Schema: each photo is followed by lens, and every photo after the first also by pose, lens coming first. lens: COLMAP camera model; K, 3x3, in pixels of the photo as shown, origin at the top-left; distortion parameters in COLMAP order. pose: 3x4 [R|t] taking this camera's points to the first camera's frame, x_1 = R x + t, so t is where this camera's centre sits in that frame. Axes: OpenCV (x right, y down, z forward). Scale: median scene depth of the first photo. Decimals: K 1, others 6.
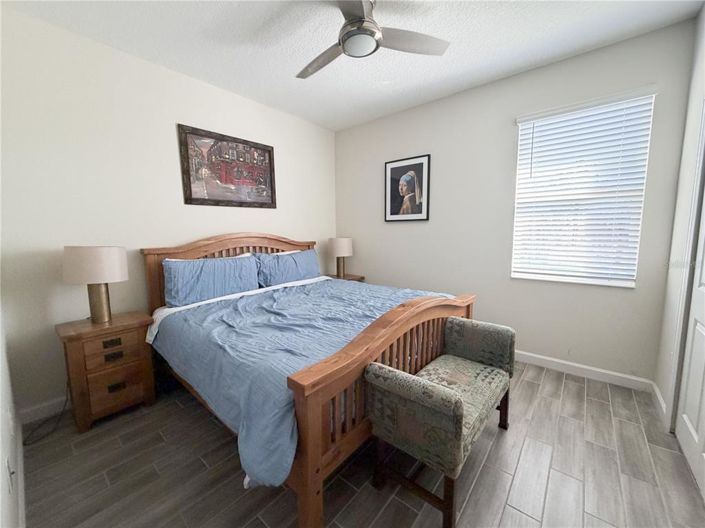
lens RADIAL K [[281.5, 0, 352.1], [0, 281.5, 263.5], [0, 0, 1]] dist [-0.000012, 0.000330]
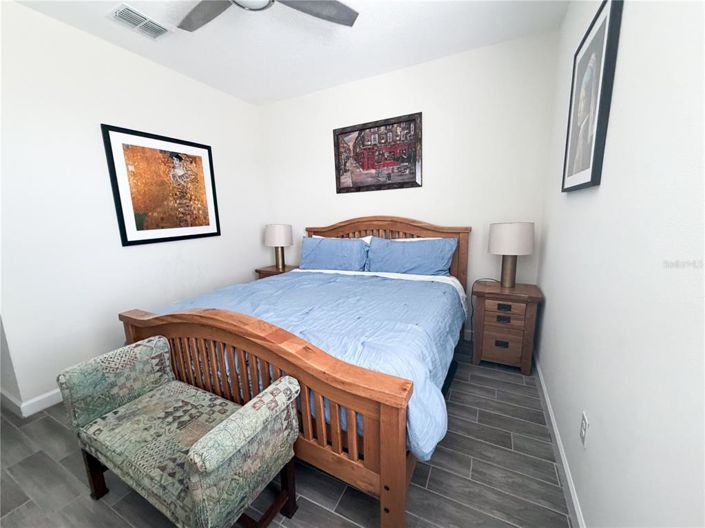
lens RADIAL K [[281.5, 0, 351.6], [0, 281.5, 262.7], [0, 0, 1]] dist [-0.000012, 0.000330]
pose [[0.223020, 0.165793, -0.960612, 0.626677], [-0.091405, 0.984646, 0.148720, -0.087450], [0.970519, 0.054637, 0.234750, 0.703514]]
